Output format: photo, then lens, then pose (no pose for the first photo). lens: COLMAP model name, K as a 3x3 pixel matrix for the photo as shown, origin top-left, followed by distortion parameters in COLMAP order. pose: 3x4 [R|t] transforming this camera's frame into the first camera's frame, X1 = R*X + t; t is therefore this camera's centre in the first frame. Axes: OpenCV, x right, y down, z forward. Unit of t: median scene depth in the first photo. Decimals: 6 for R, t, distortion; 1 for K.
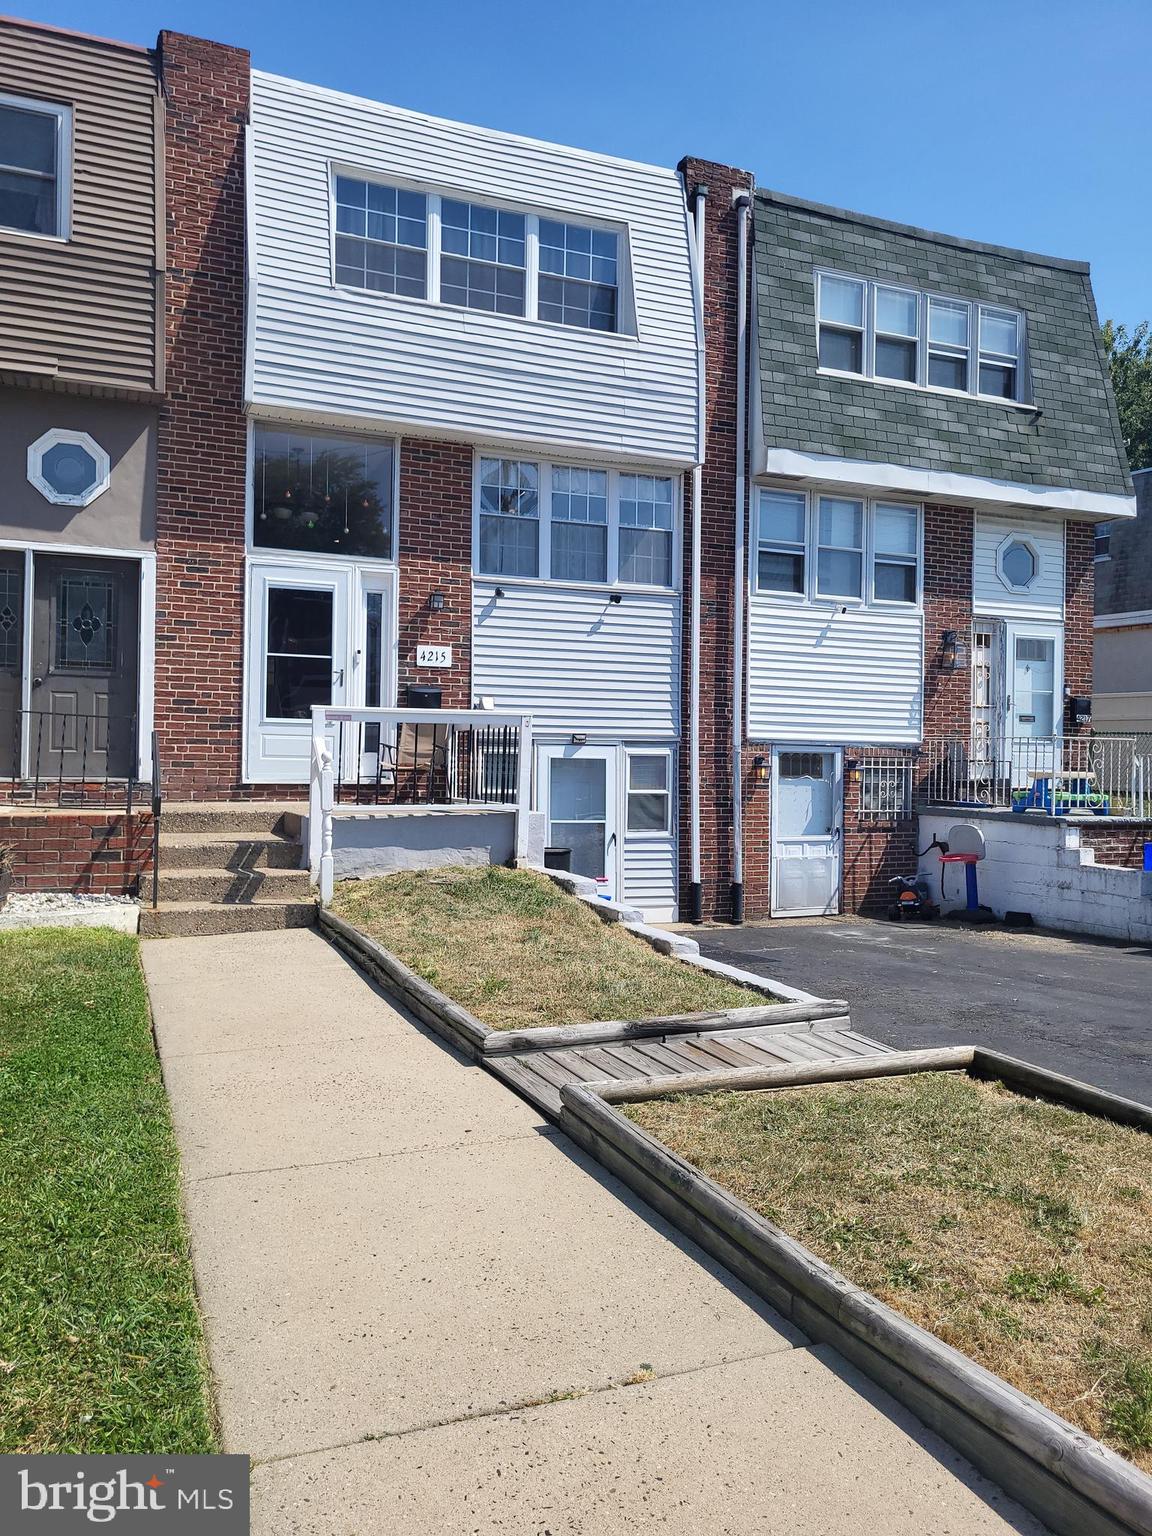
lens RADIAL K [[1169.0, 0, 588.6], [0, 1169.0, 758.7], [0, 0, 1]] dist [0.044661, -0.036372]
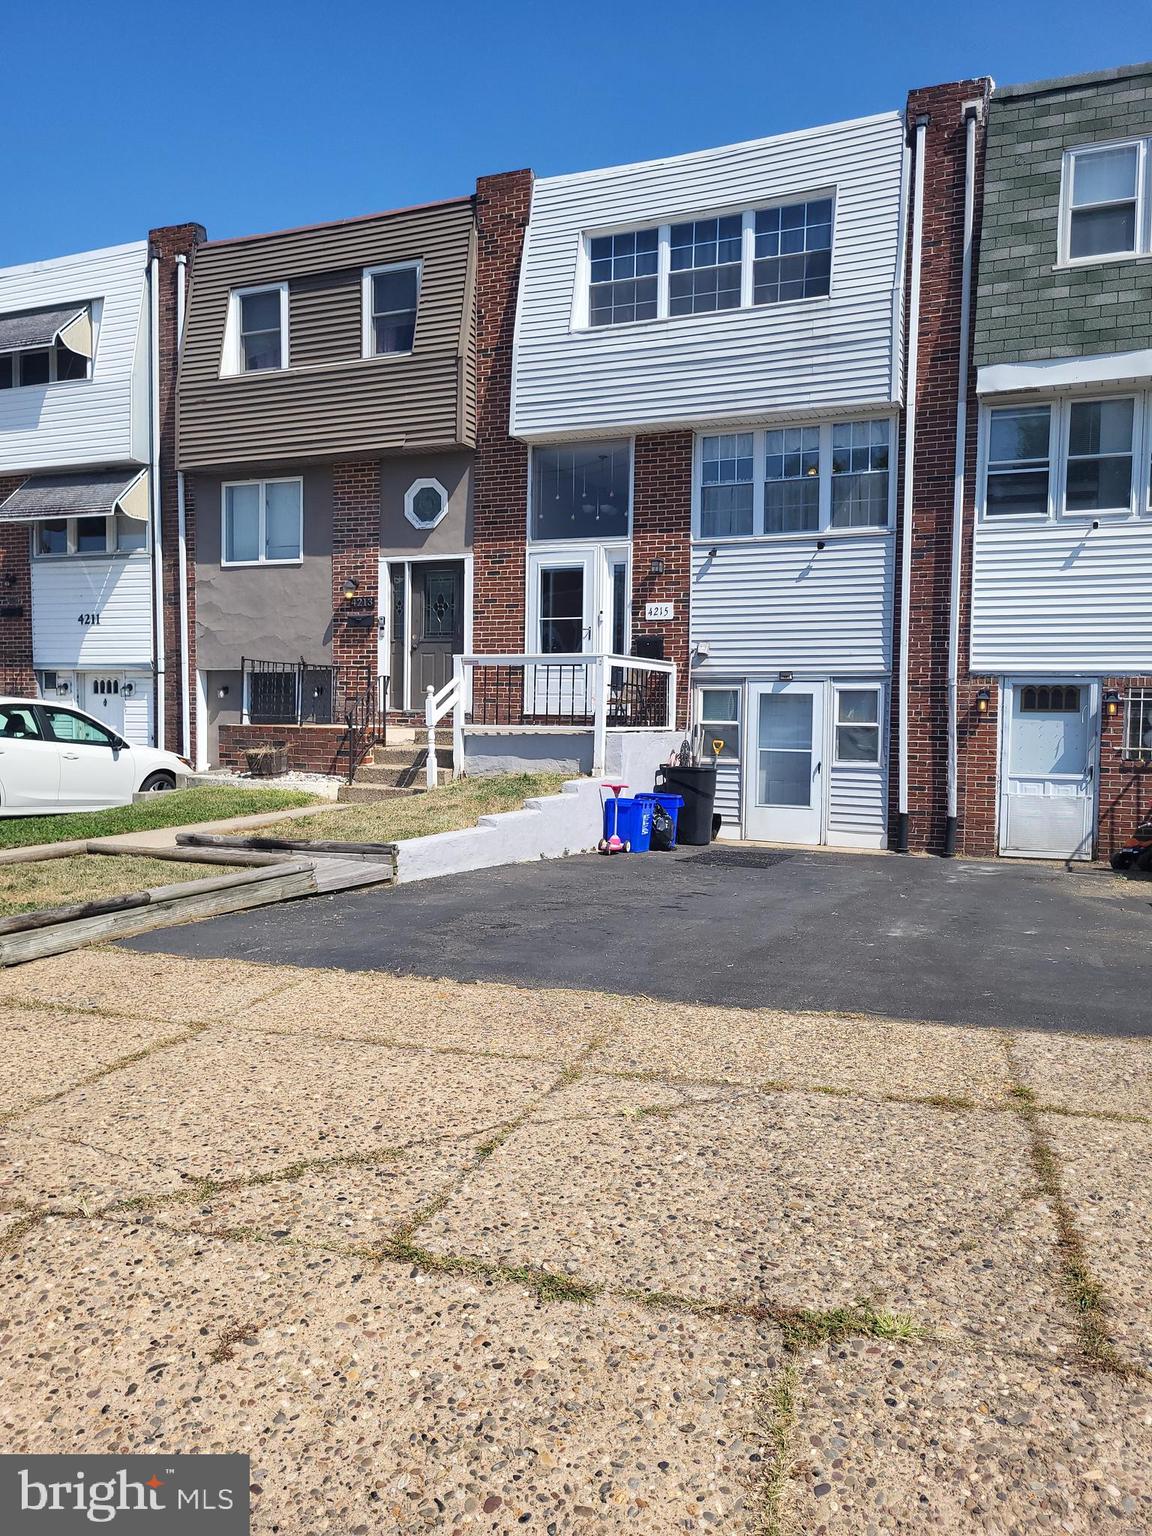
lens RADIAL K [[1169.0, 0, 588.1], [0, 1169.0, 776.5], [0, 0, 1]] dist [0.044661, -0.036372]
pose [[0.684100, 0.034682, -0.728563, 0.682801], [-0.000400, 0.998887, 0.047175, 0.026307], [0.729388, -0.031981, 0.683353, 0.097451]]
